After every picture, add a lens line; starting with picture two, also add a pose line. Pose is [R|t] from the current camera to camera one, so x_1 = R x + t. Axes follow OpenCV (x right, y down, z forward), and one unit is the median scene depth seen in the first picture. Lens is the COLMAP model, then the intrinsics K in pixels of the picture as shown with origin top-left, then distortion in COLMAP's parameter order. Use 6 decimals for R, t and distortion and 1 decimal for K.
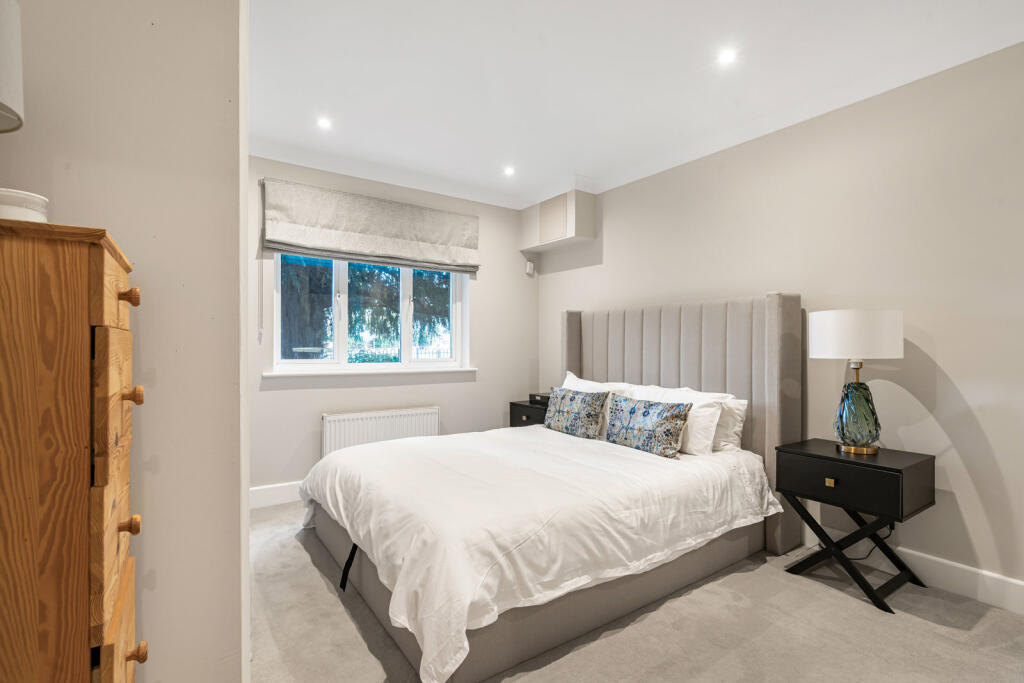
lens RADIAL K [[483.2, 0, 512.0], [0, 483.2, 341.5], [0, 0, 1]] dist [-0.001048, -0.000194]
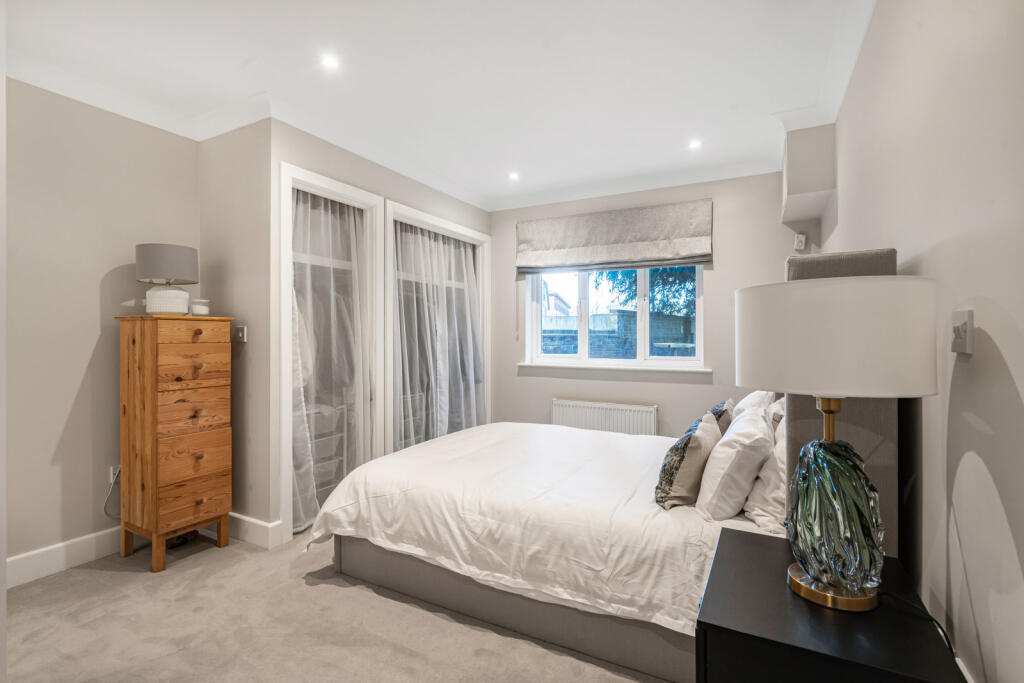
lens RADIAL K [[467.9, 0, 513.6], [0, 467.9, 338.3], [0, 0, 1]] dist [-0.003010, -0.000223]
pose [[0.457341, -0.000493, -0.889291, 0.886535], [0.006319, 0.999976, 0.002695, -0.012870], [0.889269, -0.006852, 0.457333, 0.492276]]
